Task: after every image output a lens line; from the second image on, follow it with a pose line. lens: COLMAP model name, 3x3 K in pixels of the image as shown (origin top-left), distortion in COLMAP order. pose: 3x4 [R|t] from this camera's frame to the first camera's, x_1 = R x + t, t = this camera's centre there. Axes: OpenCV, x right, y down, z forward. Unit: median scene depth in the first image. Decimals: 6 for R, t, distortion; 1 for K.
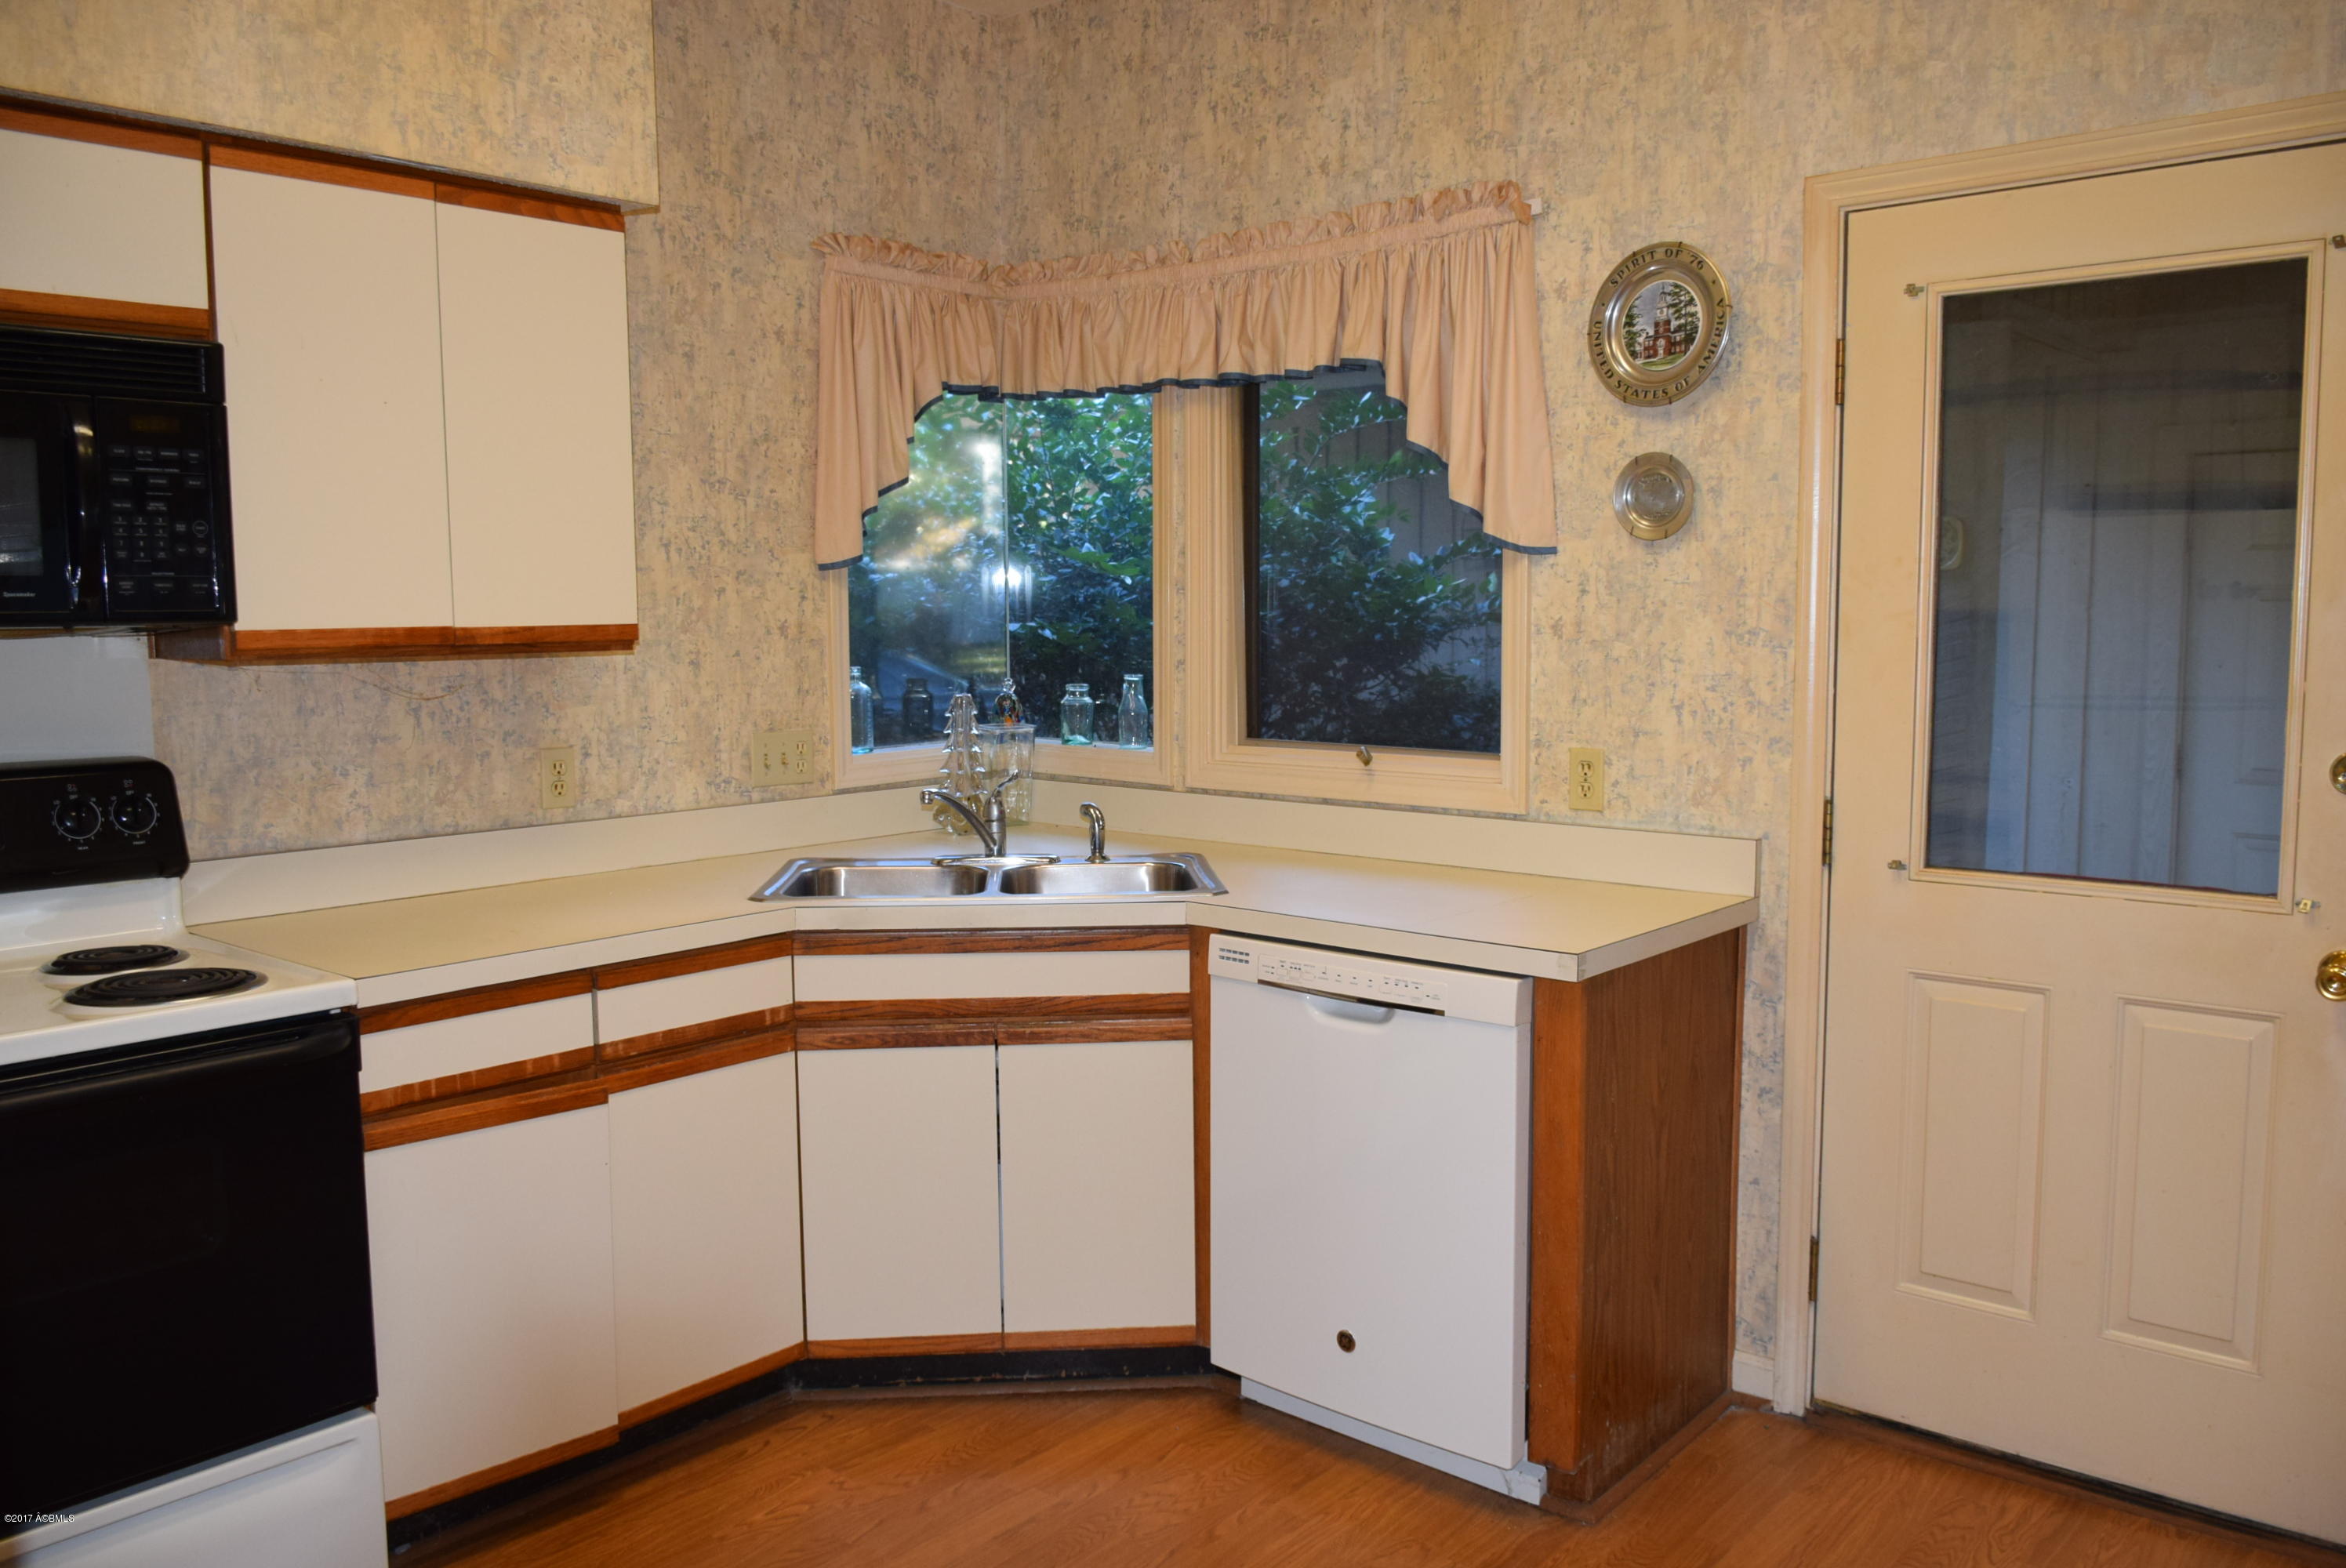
lens RADIAL K [[1805.6, 0, 1173.0], [0, 1805.6, 784.0], [0, 0, 1]] dist [-0.019520, -0.006283]
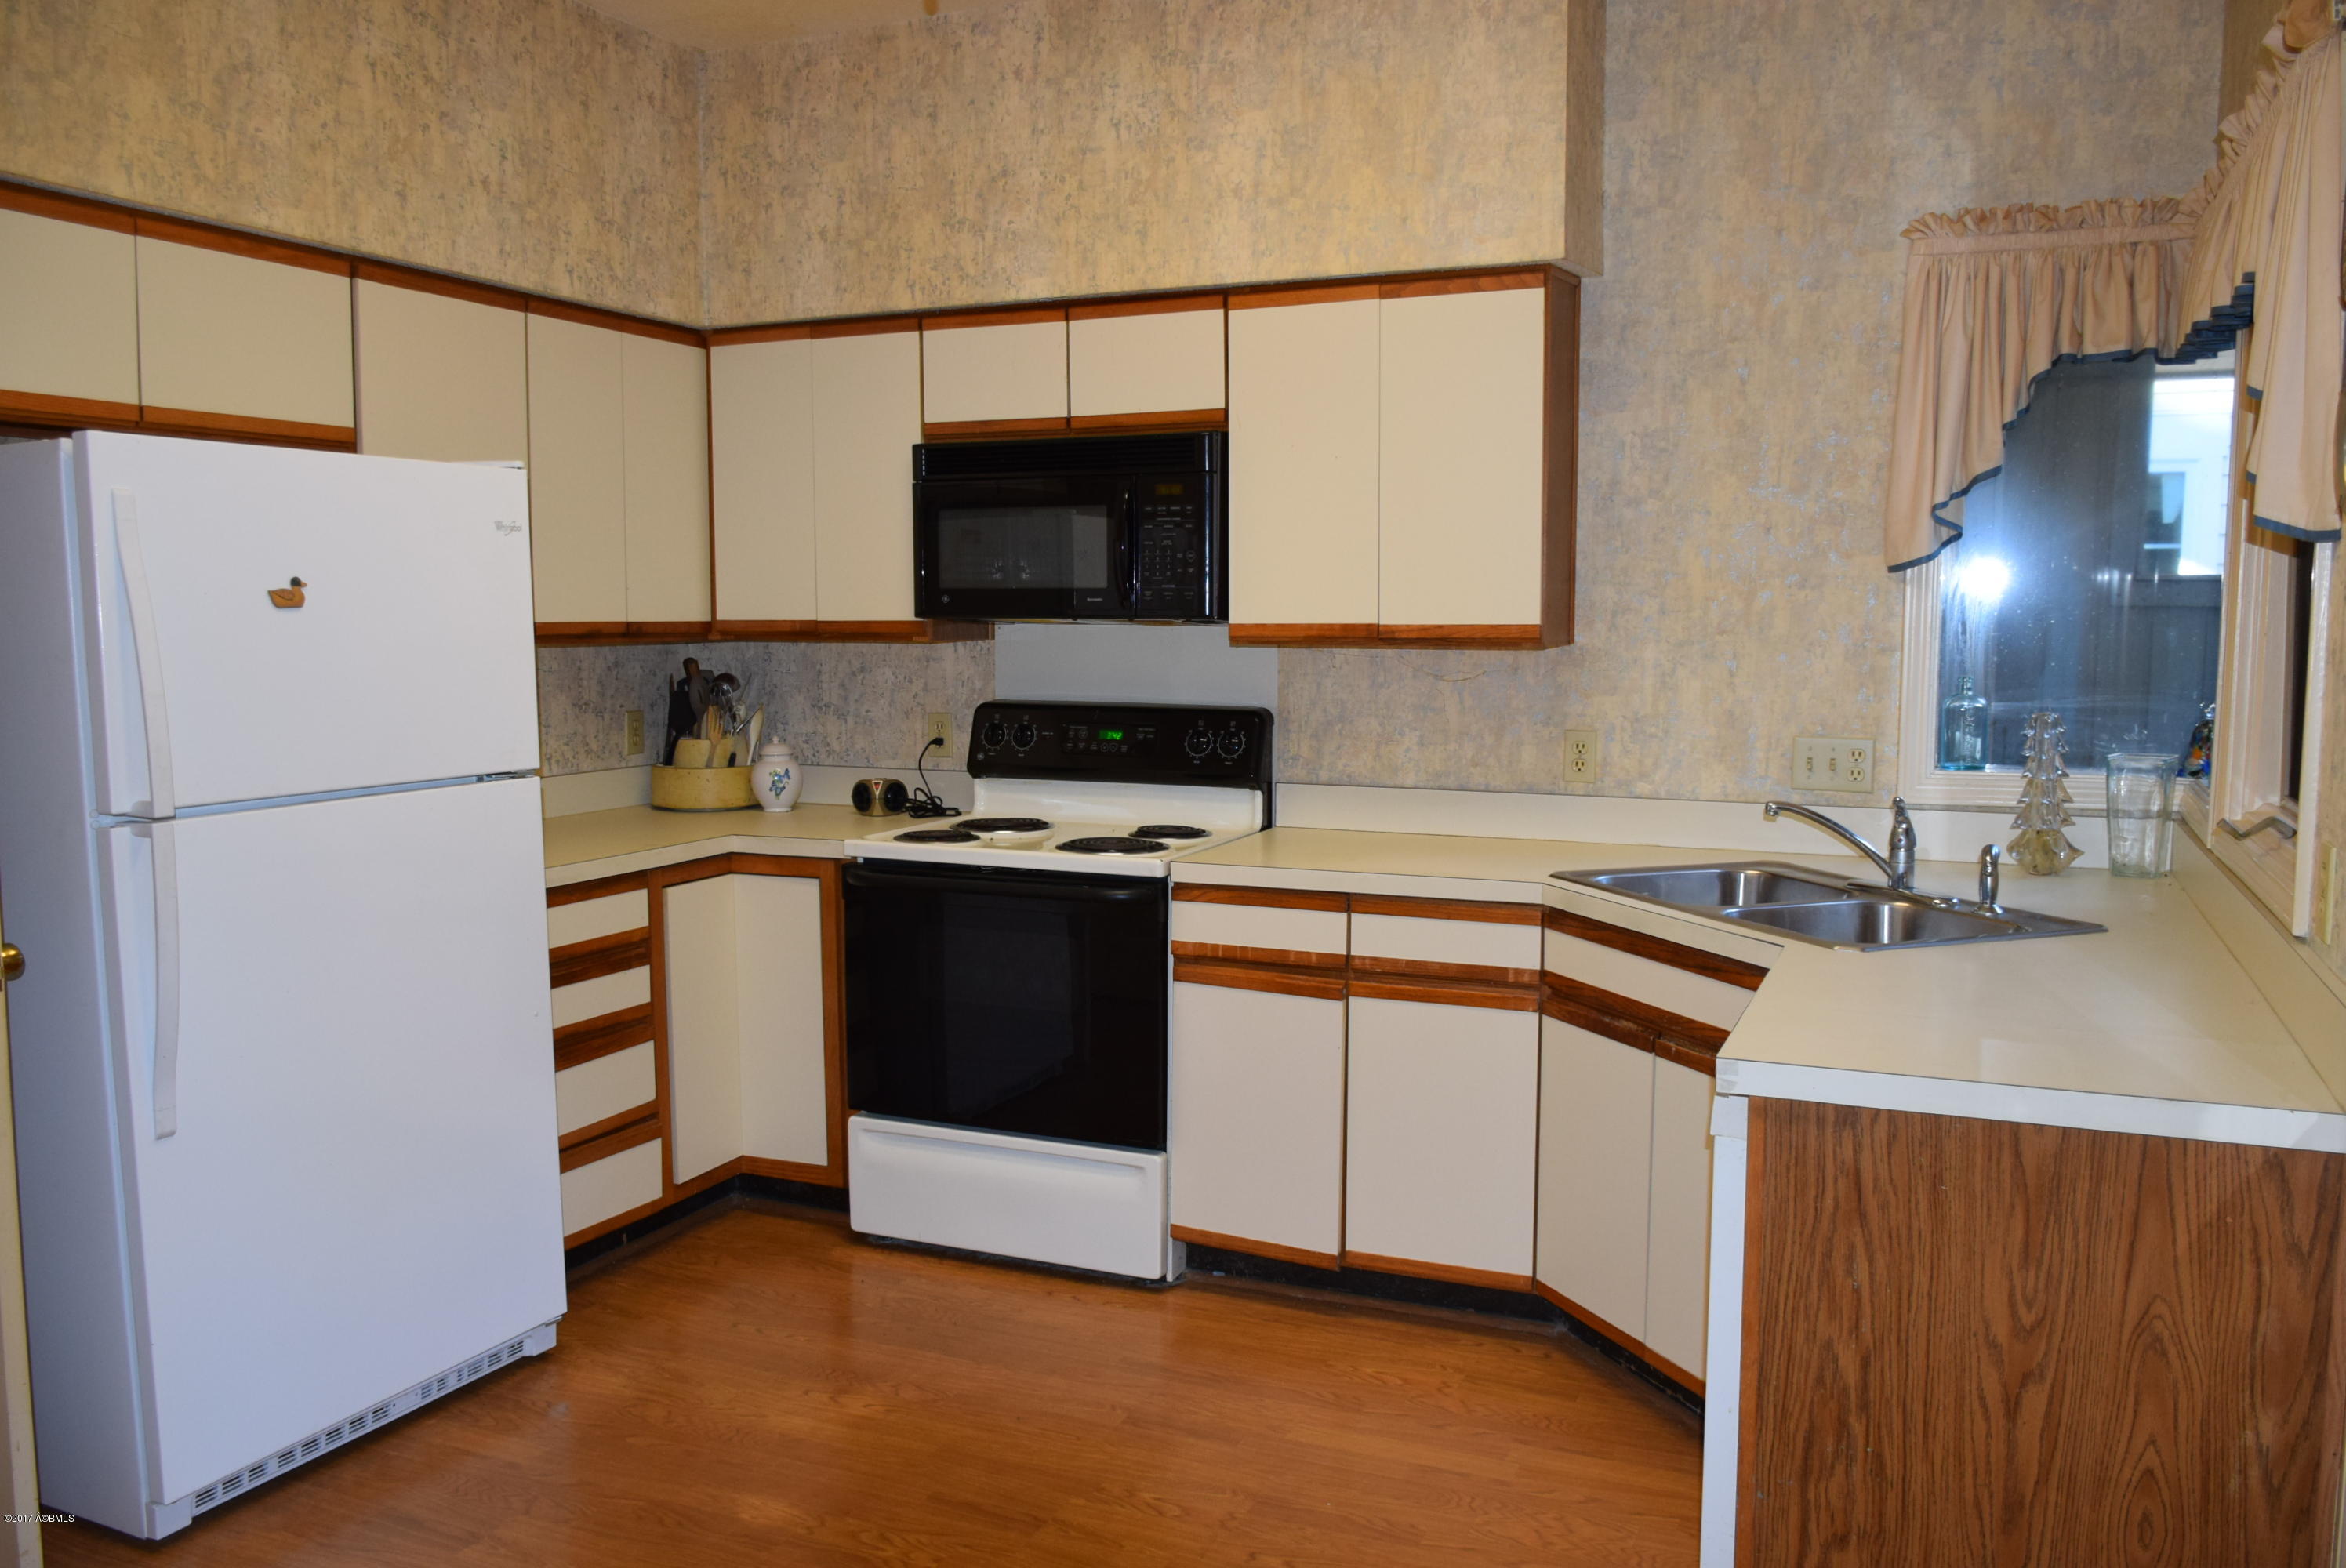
lens RADIAL K [[1804.2, 0, 1173.0], [0, 1804.2, 784.0], [0, 0, 1]] dist [-0.009238, -0.055201]
pose [[0.291155, 0.100074, -0.951427, 0.790780], [-0.095348, 0.992598, 0.075226, -0.055041], [0.951913, 0.068815, 0.298541, 0.464449]]
